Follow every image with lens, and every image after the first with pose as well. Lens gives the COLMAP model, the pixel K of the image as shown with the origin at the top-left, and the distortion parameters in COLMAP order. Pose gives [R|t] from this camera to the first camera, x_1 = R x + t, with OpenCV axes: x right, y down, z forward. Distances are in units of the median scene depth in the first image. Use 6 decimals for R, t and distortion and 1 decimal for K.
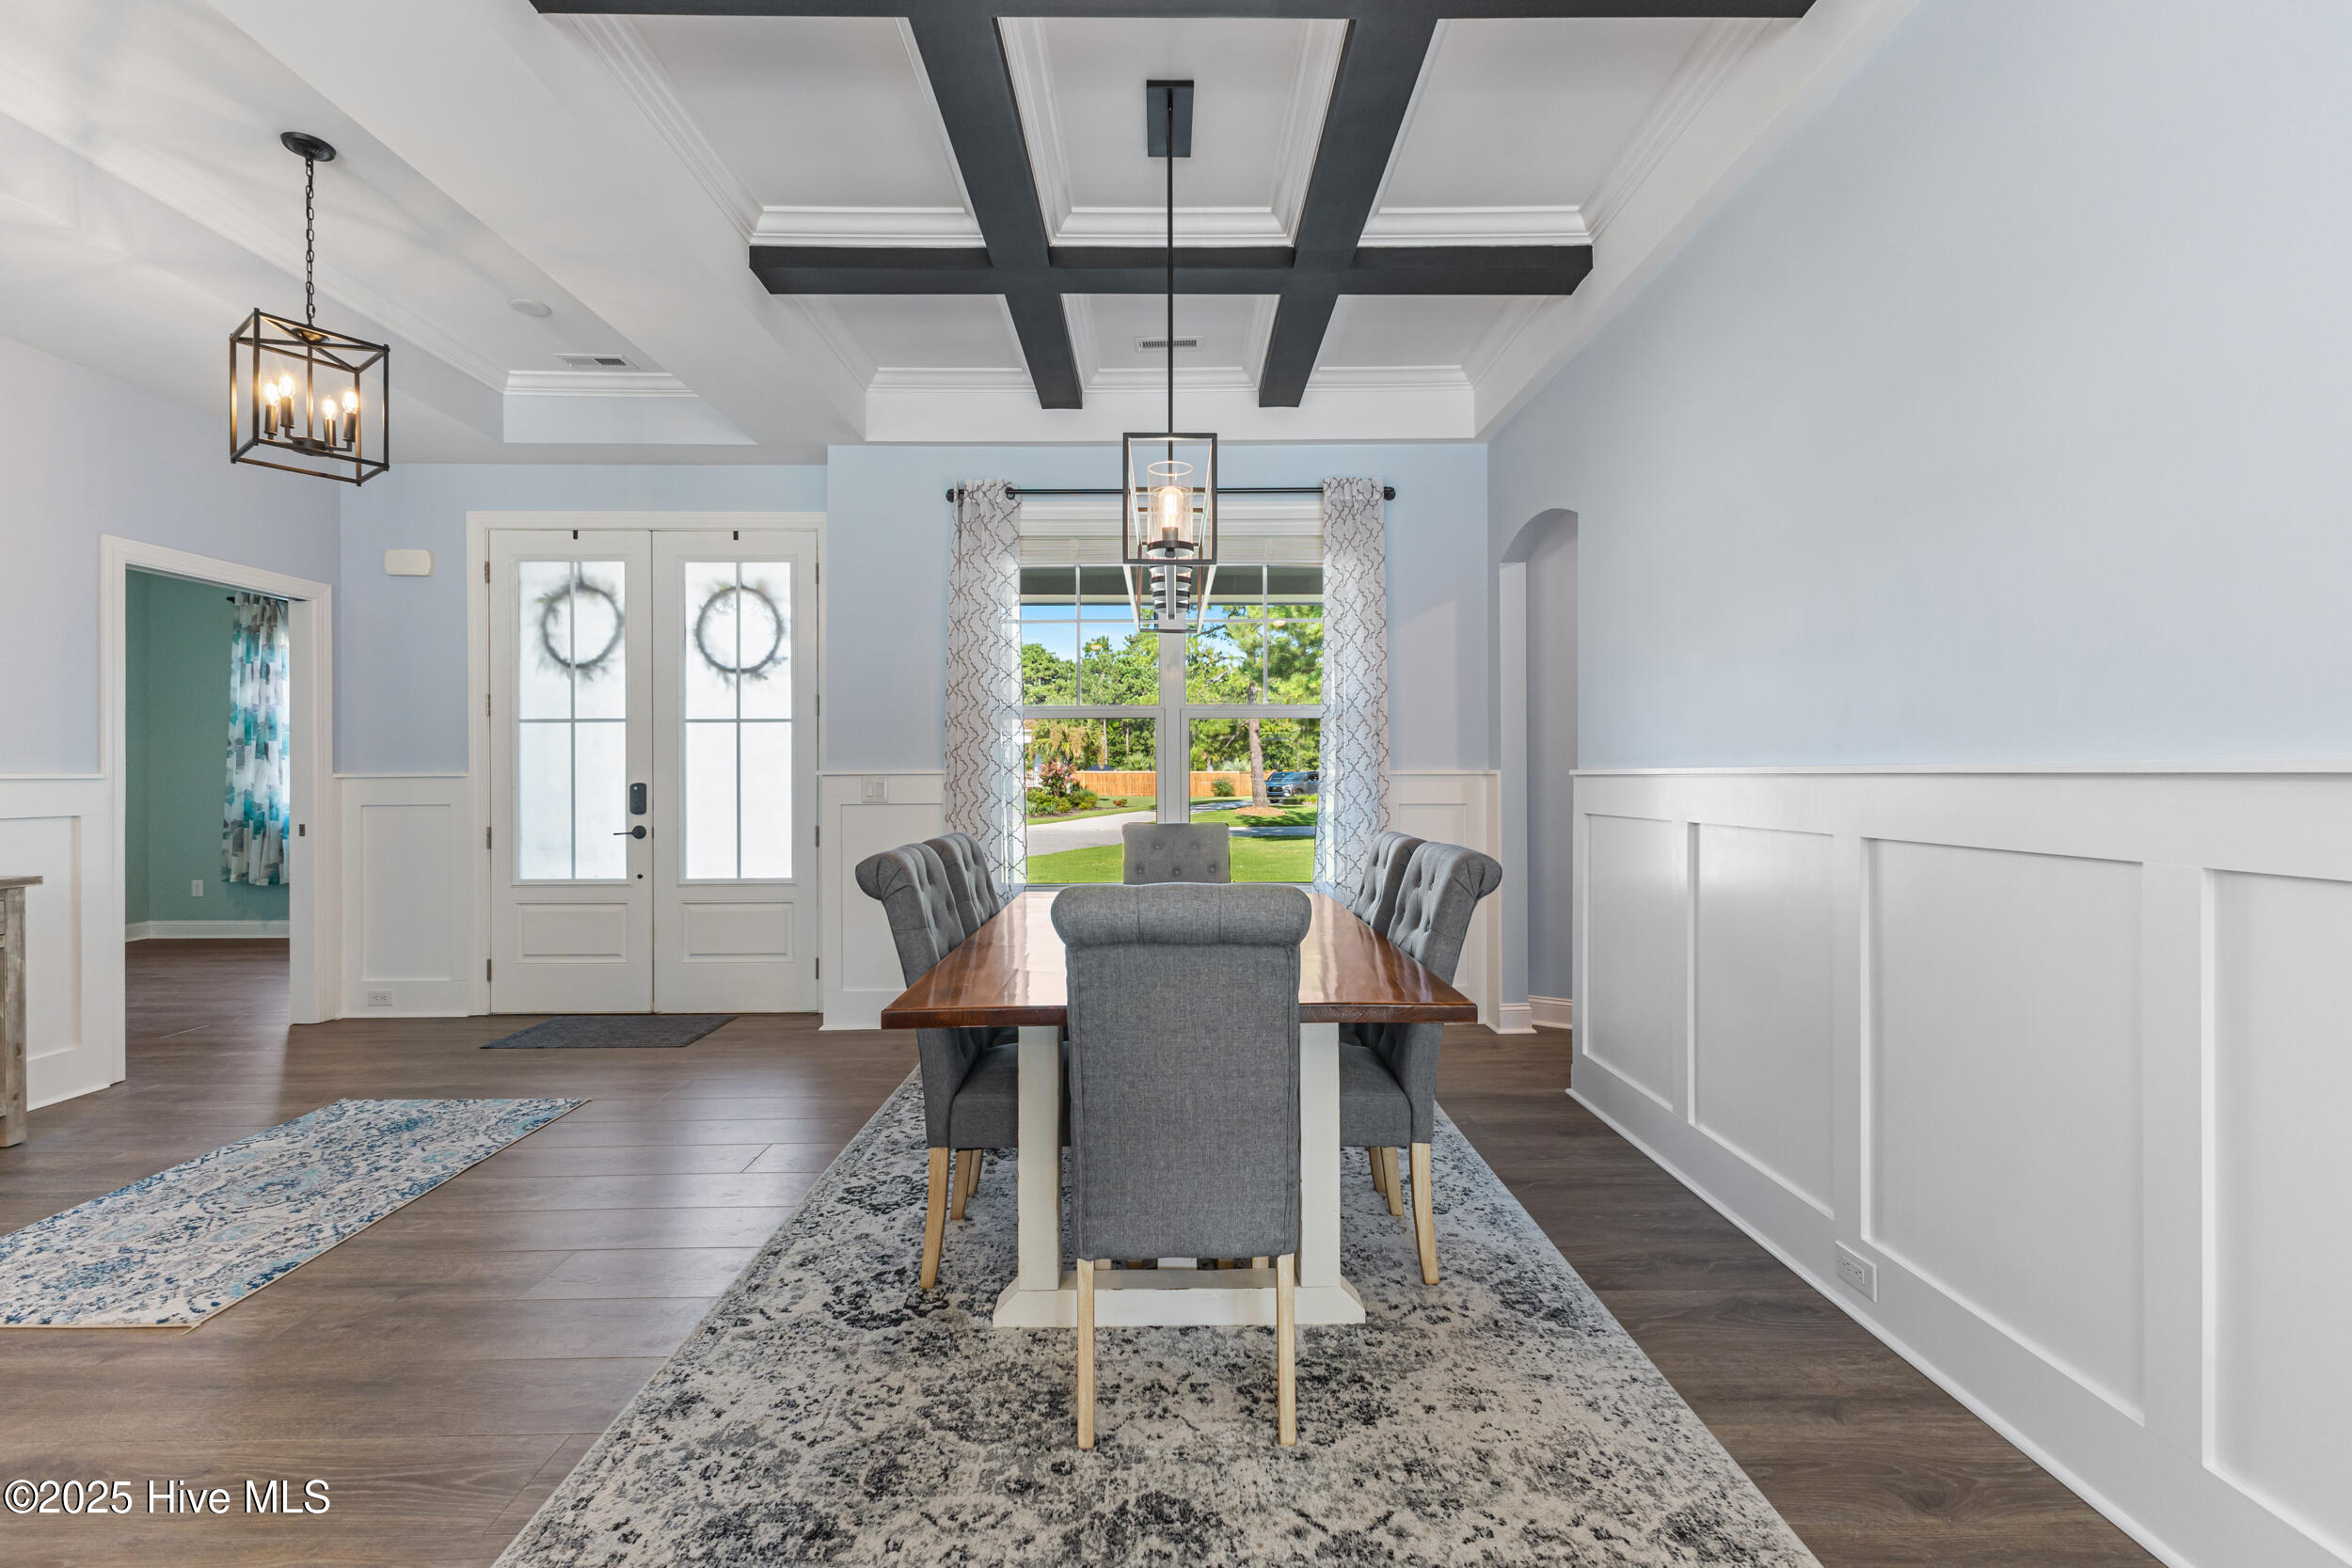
lens RADIAL K [[1020.5, 0, 1177.0], [0, 1020.5, 780.2], [0, 0, 1]] dist [0.003210, 0.000252]
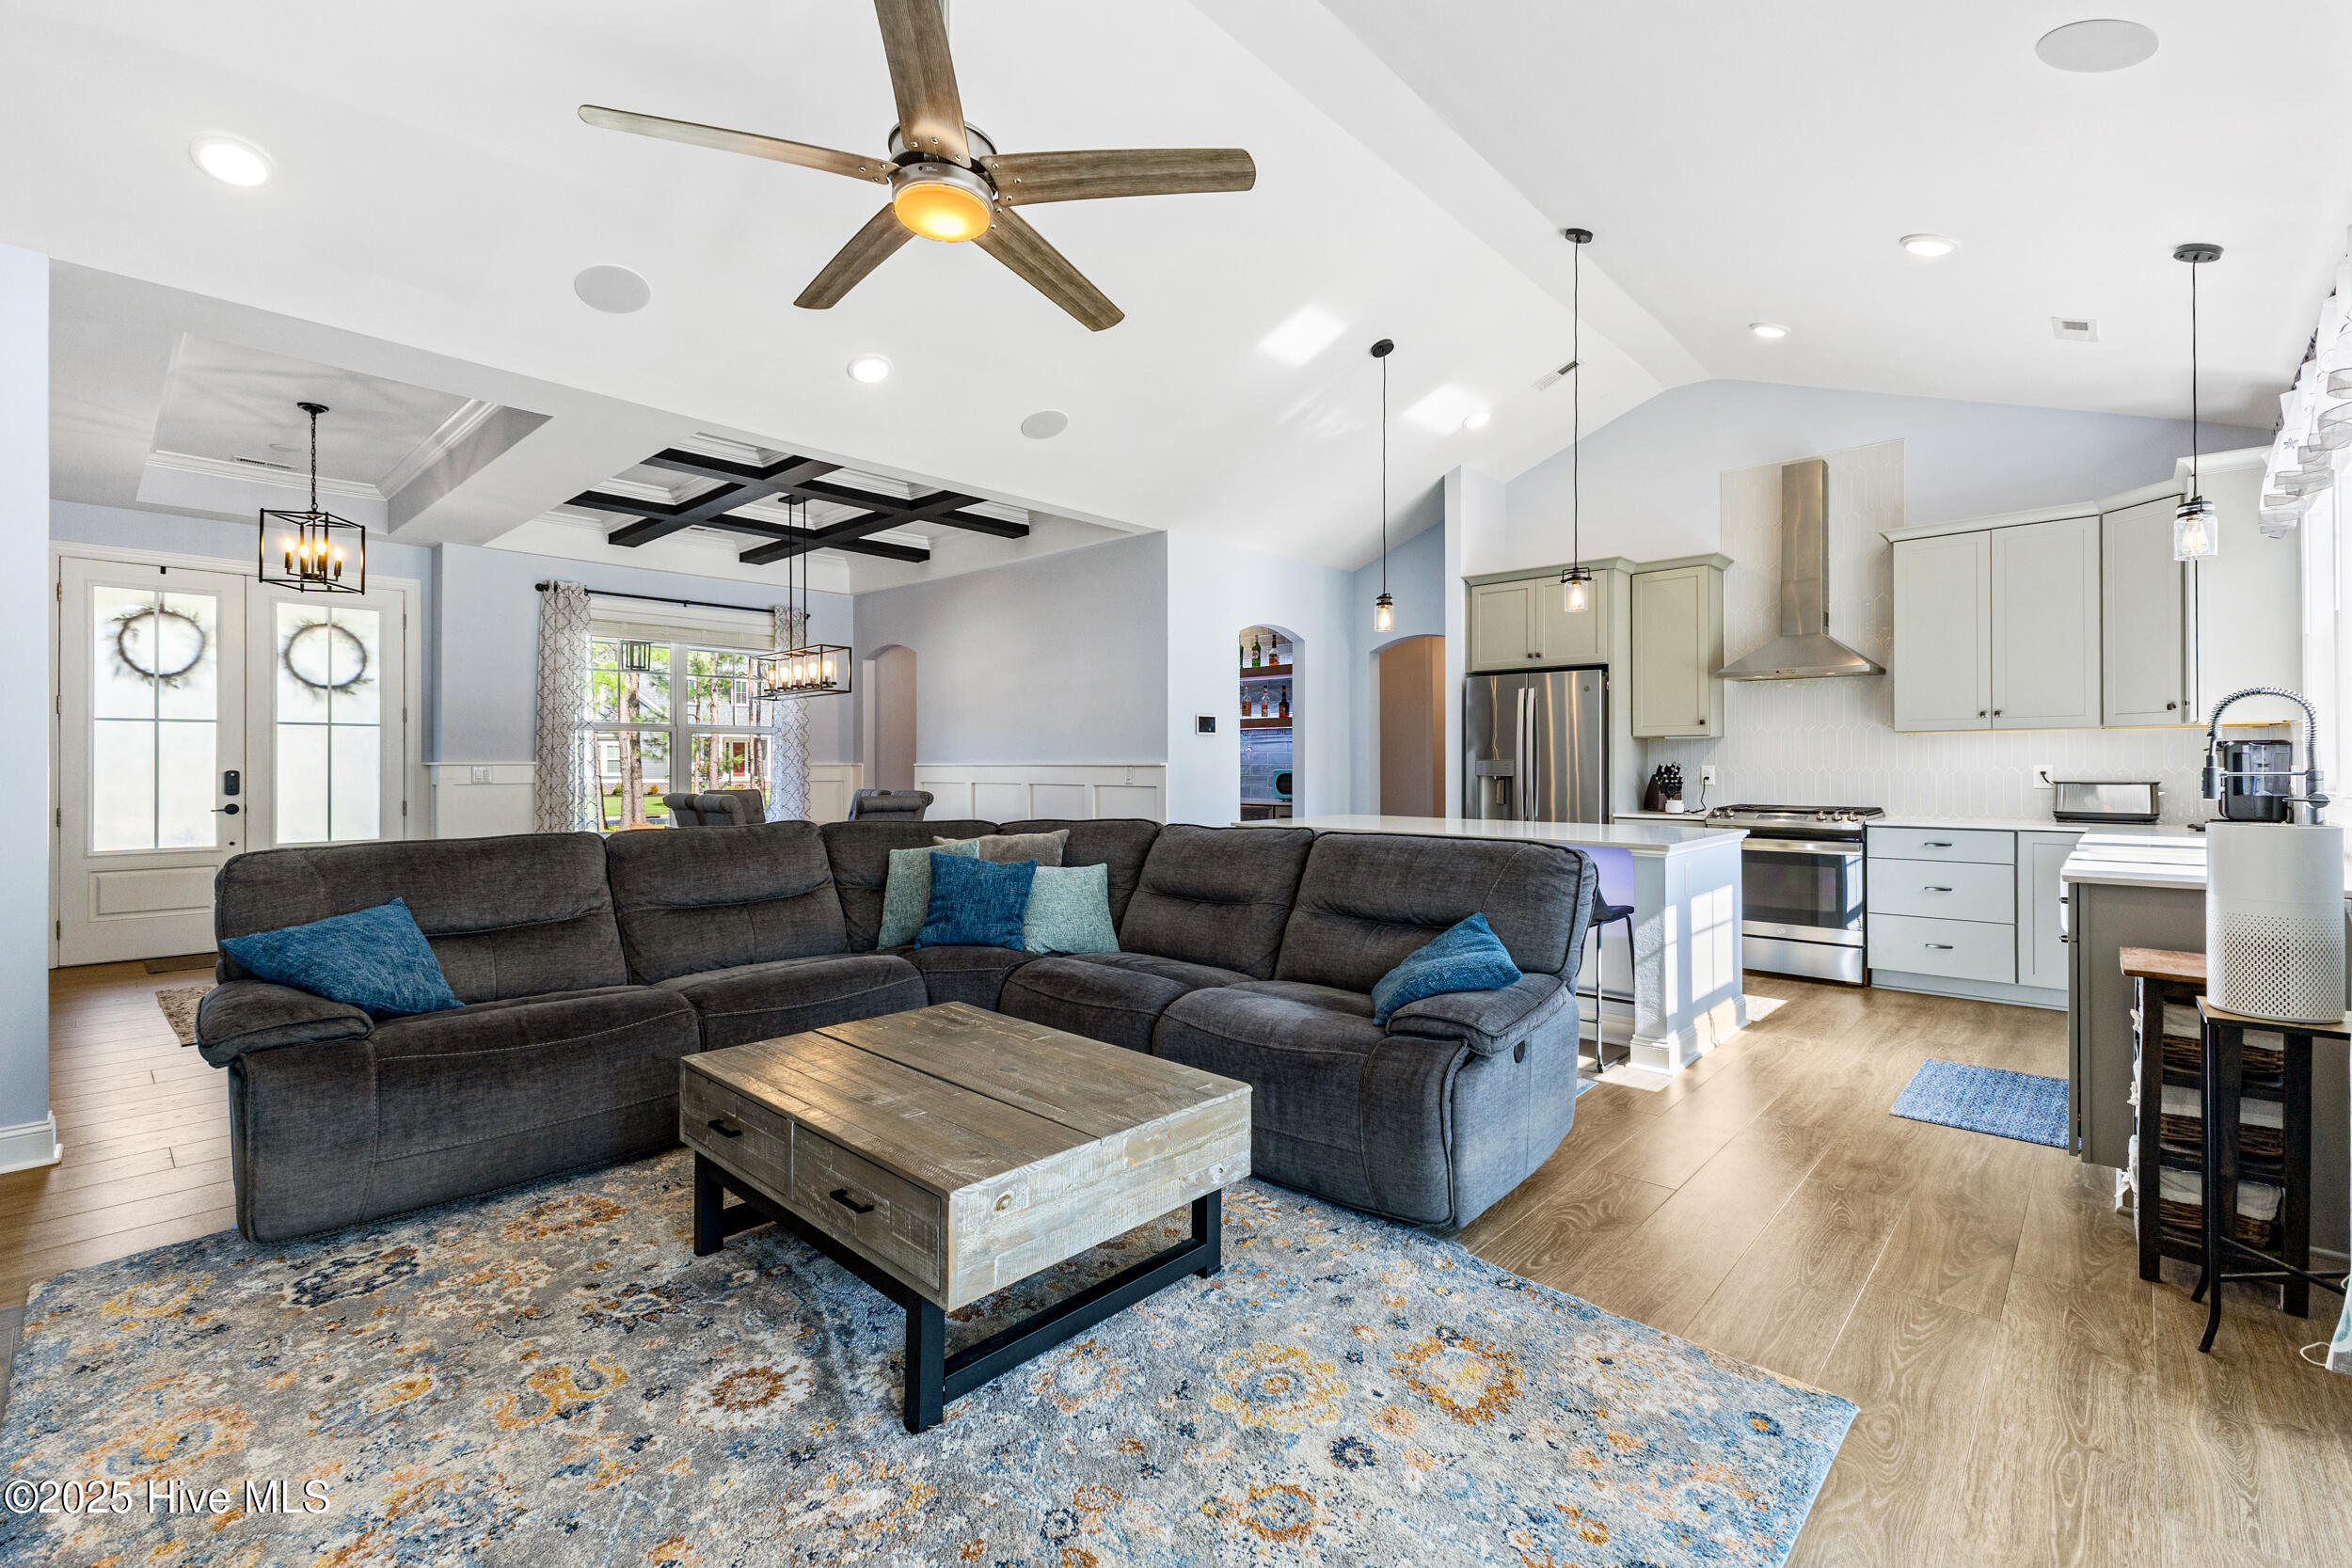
lens RADIAL K [[1020.5, 0, 1178.1], [0, 1020.5, 769.1], [0, 0, 1]] dist [0.003210, 0.000252]
pose [[0.694435, -0.000091, 0.719555, -0.623029], [0.000188, 1.000000, -0.000054, 0.000995], [-0.719555, 0.000173, 0.694435, -0.742108]]
